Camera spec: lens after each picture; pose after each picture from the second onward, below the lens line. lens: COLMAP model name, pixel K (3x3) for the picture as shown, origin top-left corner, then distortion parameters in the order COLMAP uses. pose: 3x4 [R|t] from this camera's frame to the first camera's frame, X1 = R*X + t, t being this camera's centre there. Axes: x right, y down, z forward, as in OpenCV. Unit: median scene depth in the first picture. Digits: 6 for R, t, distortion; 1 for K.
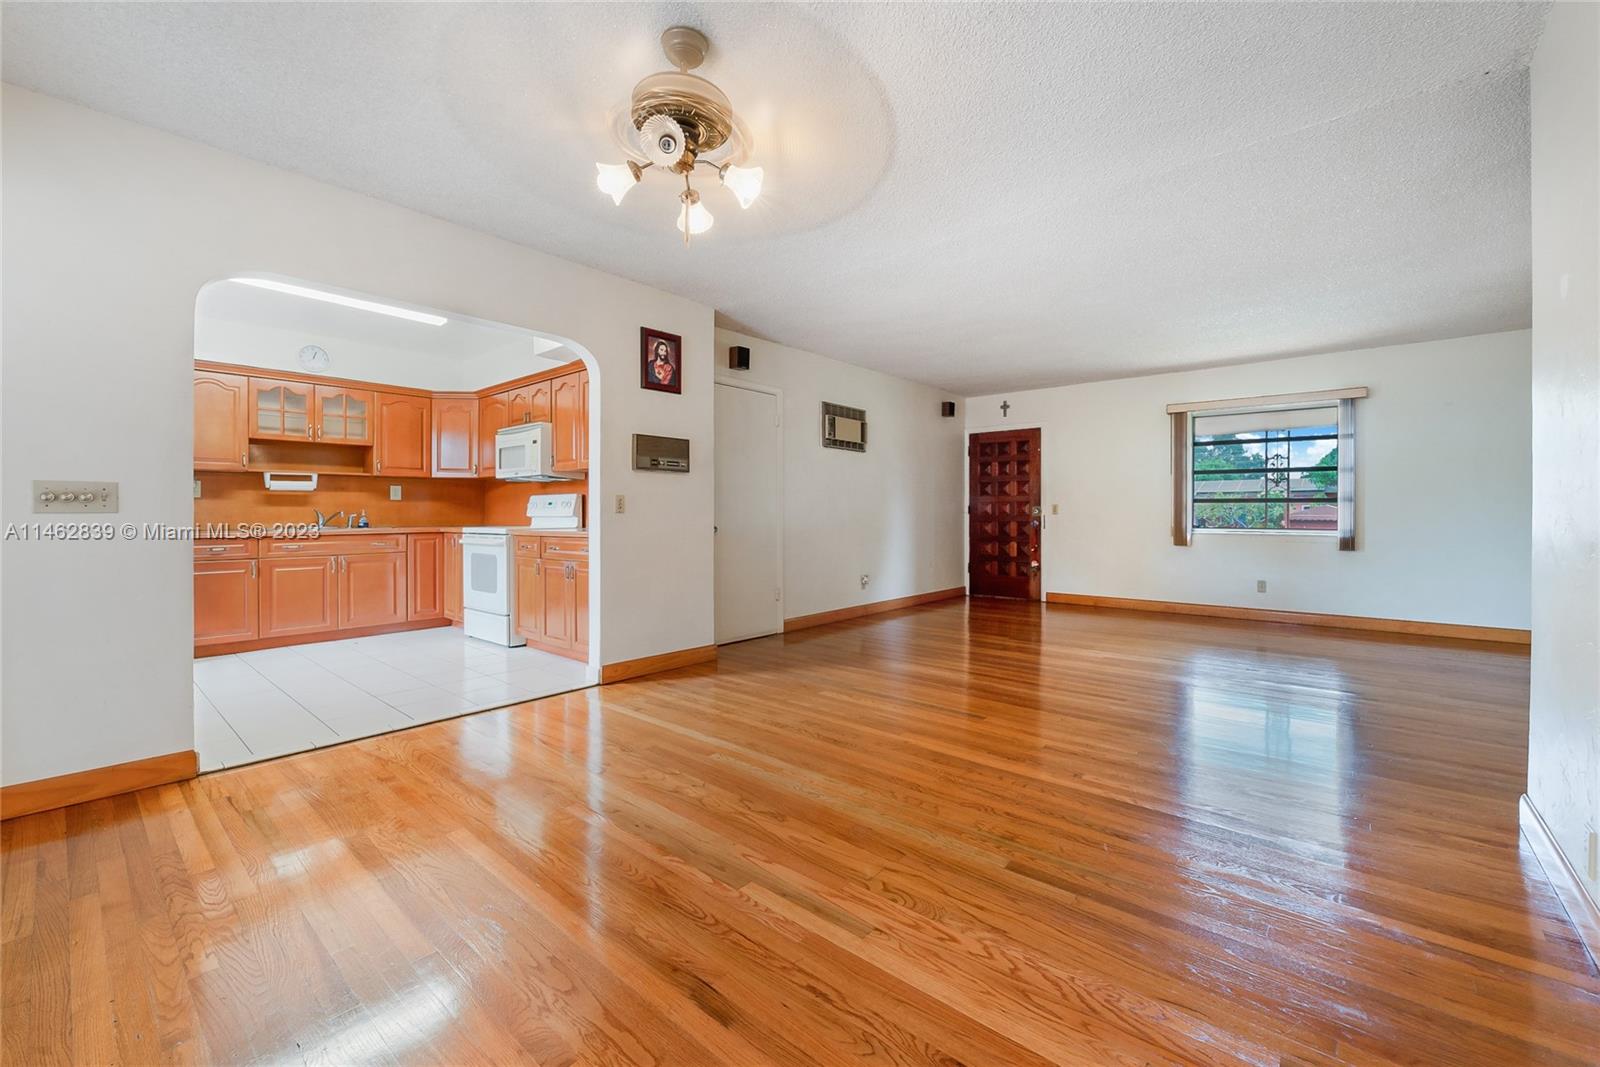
lens RADIAL K [[639.3, 0, 799.2], [0, 639.3, 513.4], [0, 0, 1]] dist [-0.001646, -0.000167]
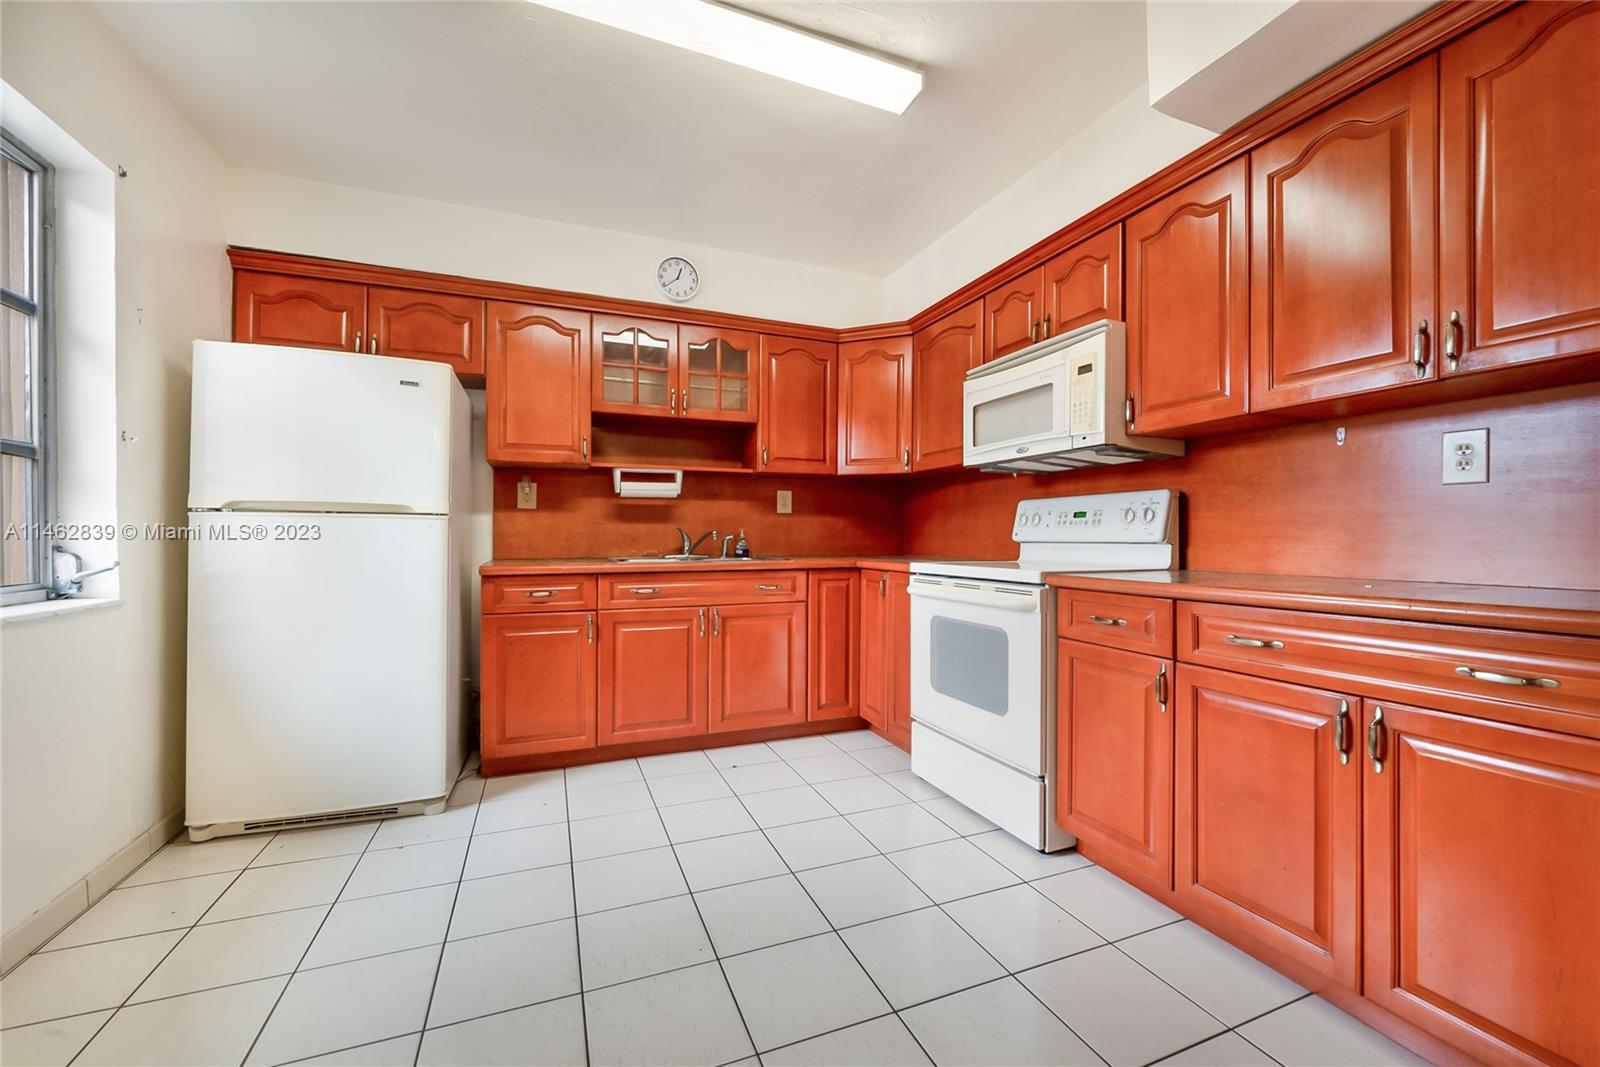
lens RADIAL K [[639.3, 0, 800.6], [0, 639.3, 537.7], [0, 0, 1]] dist [-0.001646, -0.000167]
pose [[0.887722, 0.005480, -0.460347, -0.351614], [-0.006100, 0.999981, 0.000139, 0.002910], [0.460339, 0.002685, 0.887739, 0.482272]]
